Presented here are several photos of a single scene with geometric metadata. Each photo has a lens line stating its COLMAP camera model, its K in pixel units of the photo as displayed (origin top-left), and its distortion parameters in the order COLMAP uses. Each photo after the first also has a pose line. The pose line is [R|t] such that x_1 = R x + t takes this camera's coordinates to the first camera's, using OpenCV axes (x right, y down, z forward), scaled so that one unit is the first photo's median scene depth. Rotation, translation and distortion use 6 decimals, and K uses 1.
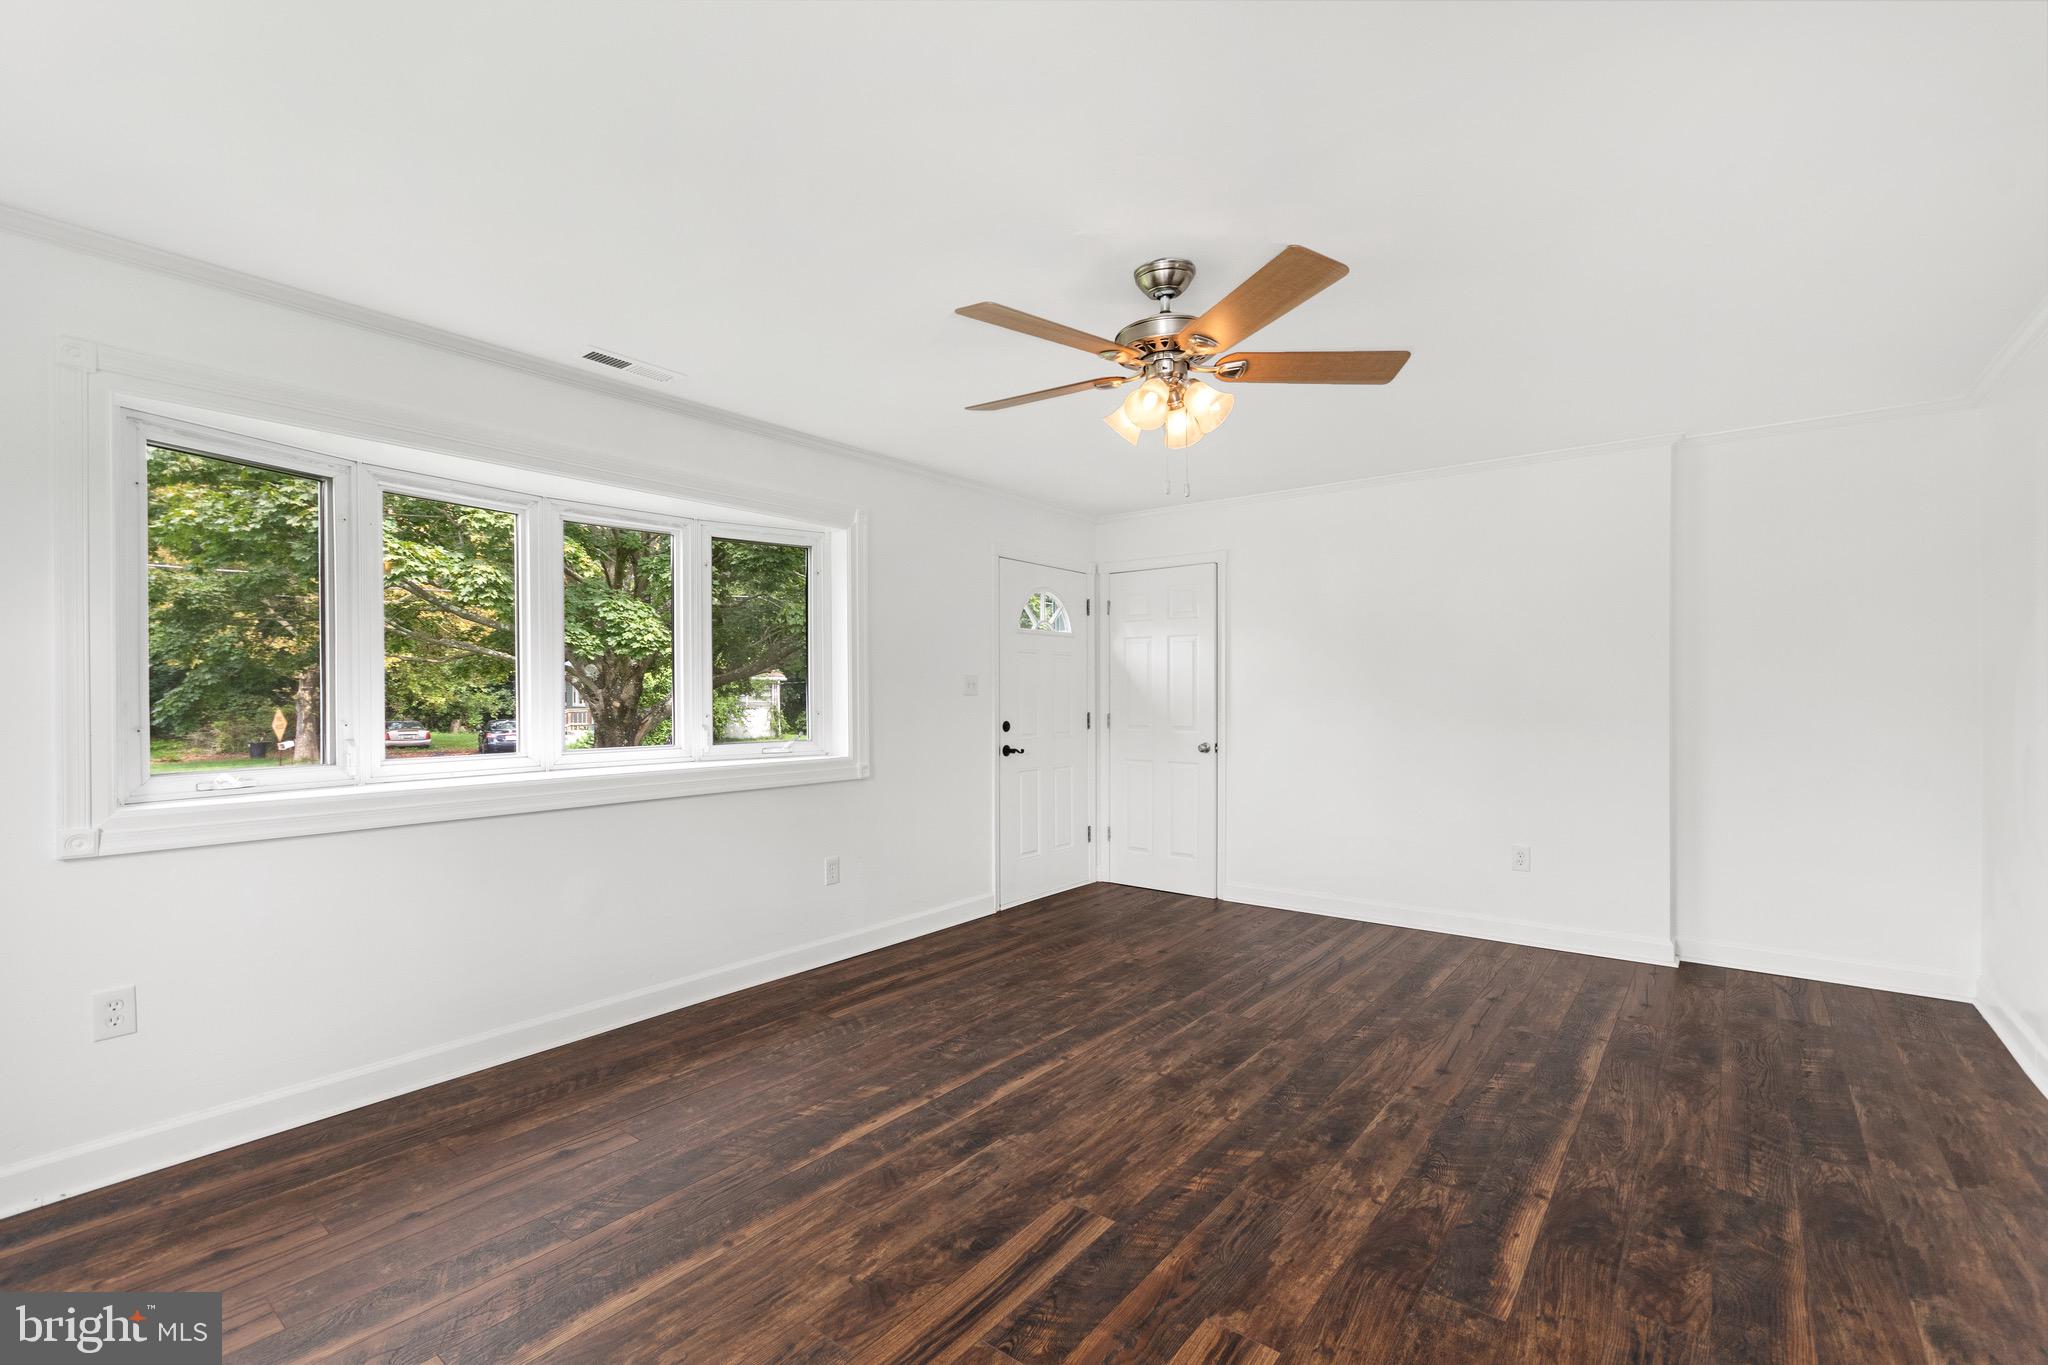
lens RADIAL K [[902.0, 0, 1023.3], [0, 902.0, 680.7], [0, 0, 1]] dist [0.003631, 0.000063]
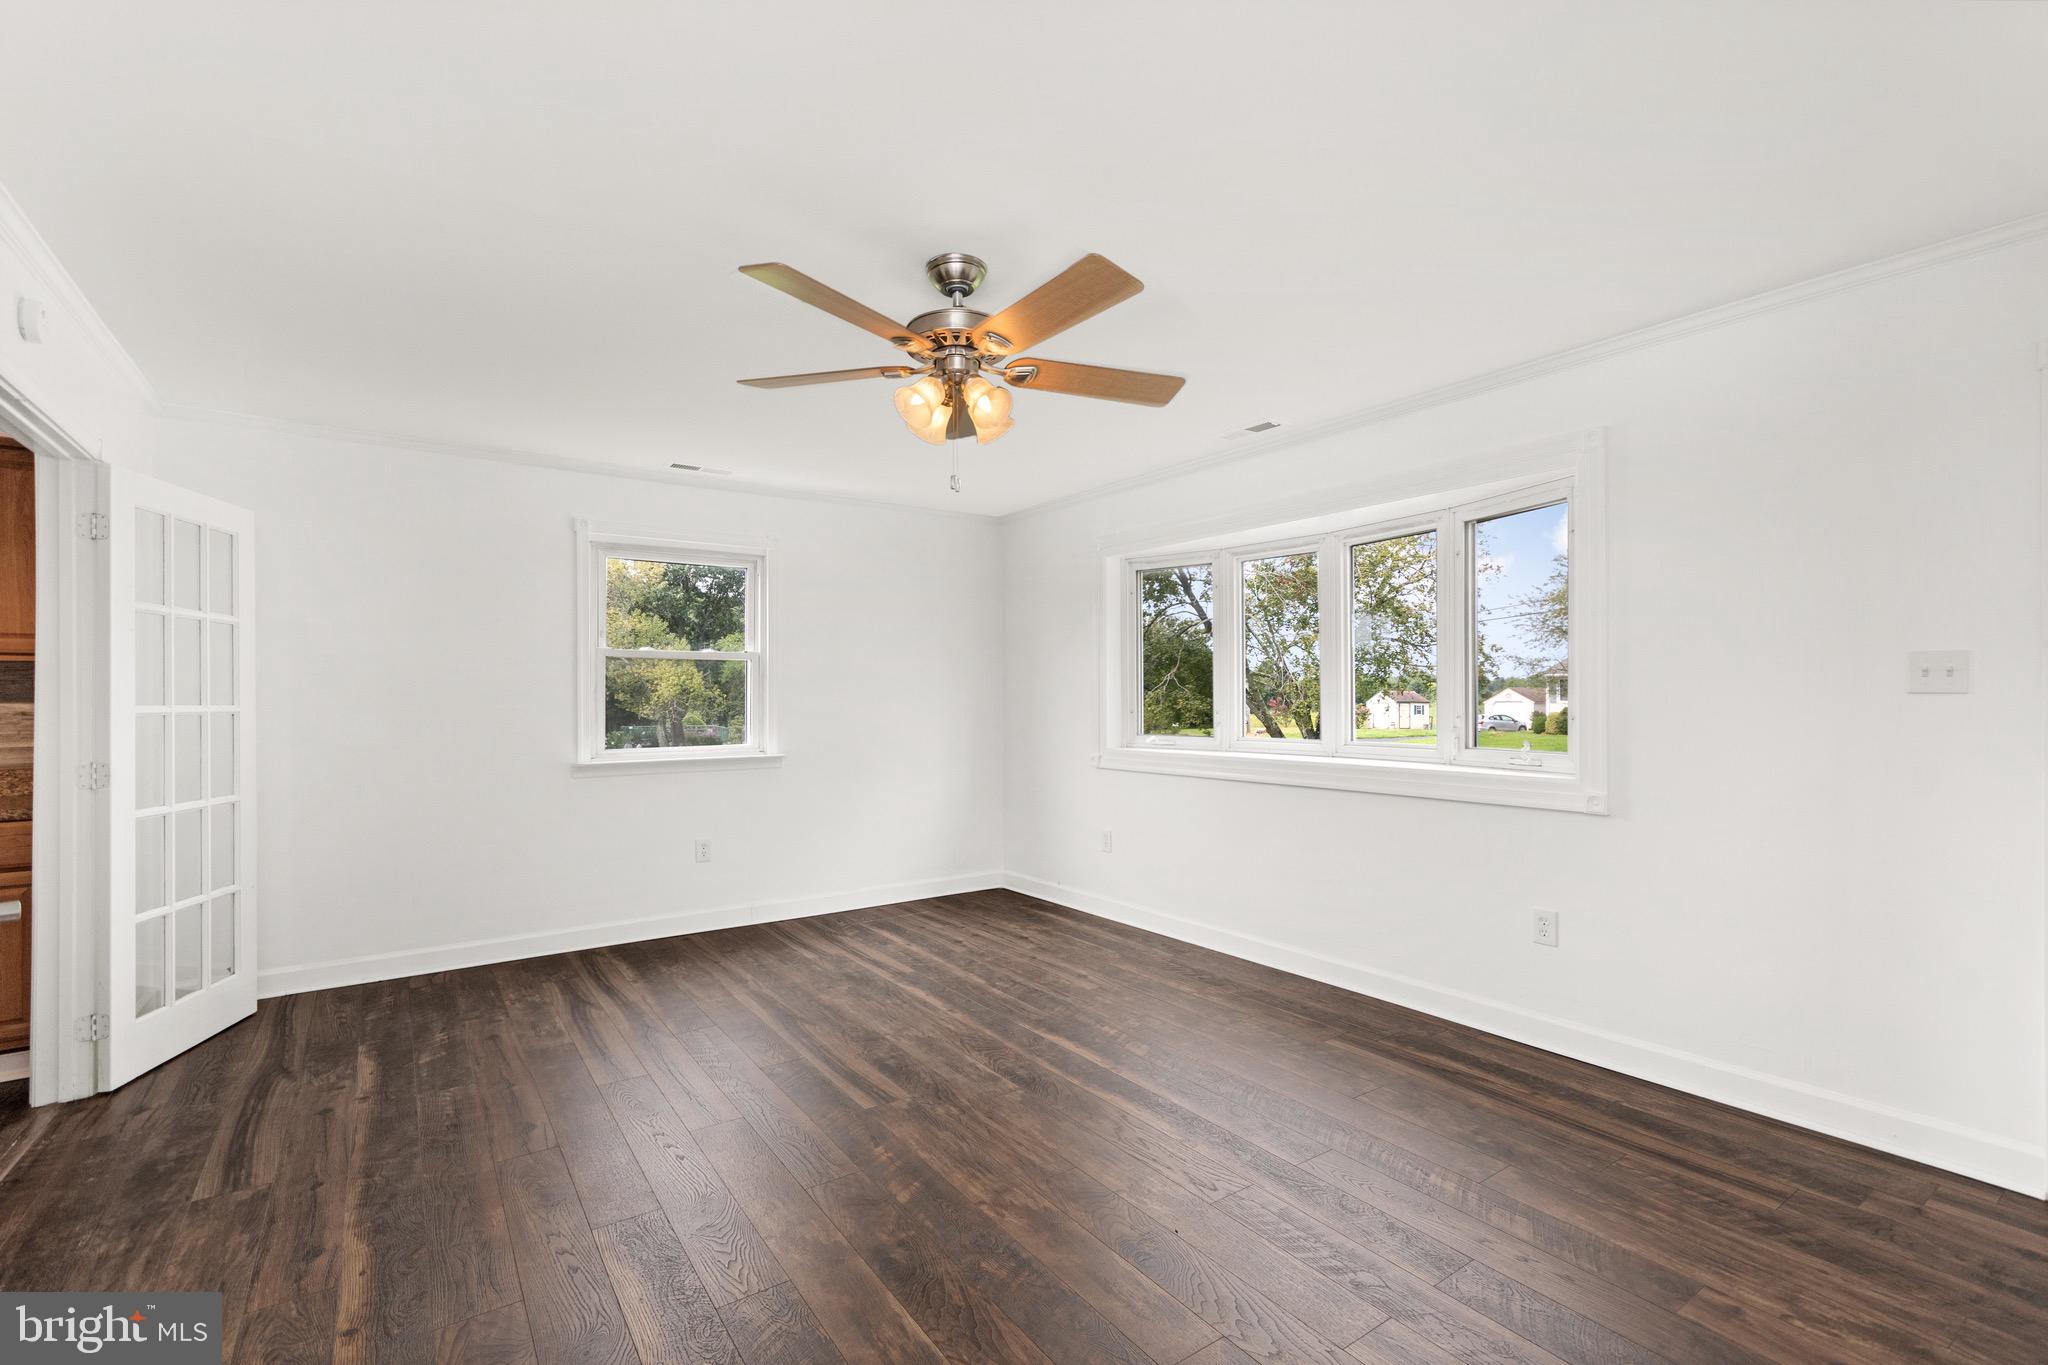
lens RADIAL K [[902.0, 0, 1022.2], [0, 902.0, 696.3], [0, 0, 1]] dist [0.003631, 0.000063]
pose [[-0.287909, 0.004957, -0.957645, 1.039911], [0.020660, 0.999786, -0.001036, 0.013918], [0.957435, -0.020084, -0.287950, 1.311644]]
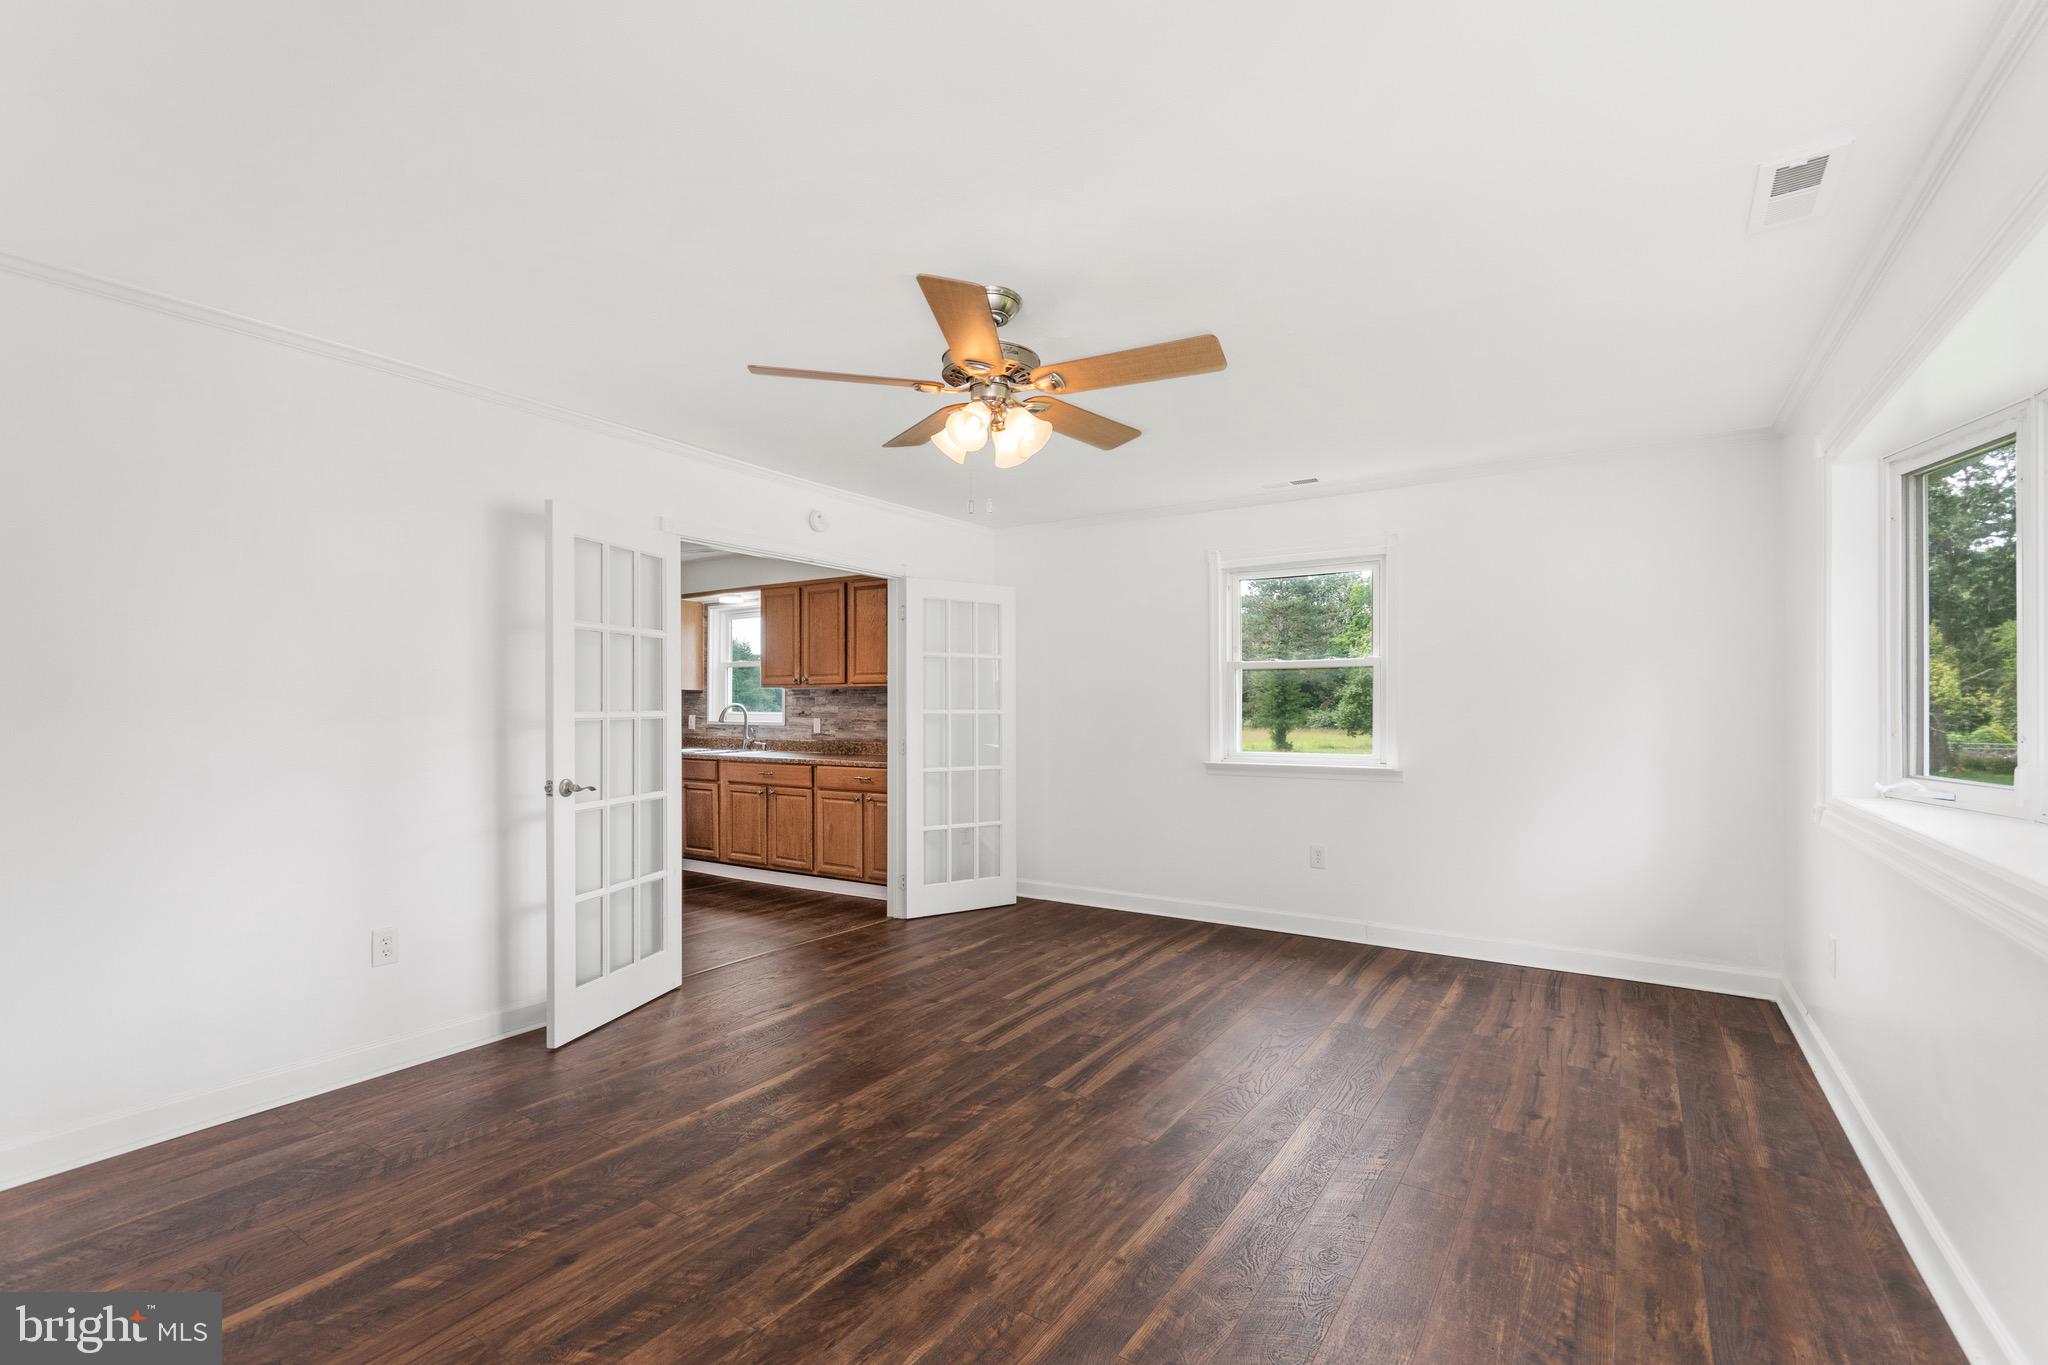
lens RADIAL K [[902.0, 0, 1029.5], [0, 902.0, 699.2], [0, 0, 1]] dist [0.003631, 0.000063]
pose [[-0.996348, 0.005192, -0.085227, 0.196431], [0.007326, 0.999667, -0.024745, 0.030647], [0.085070, -0.025279, -0.996054, 1.975260]]
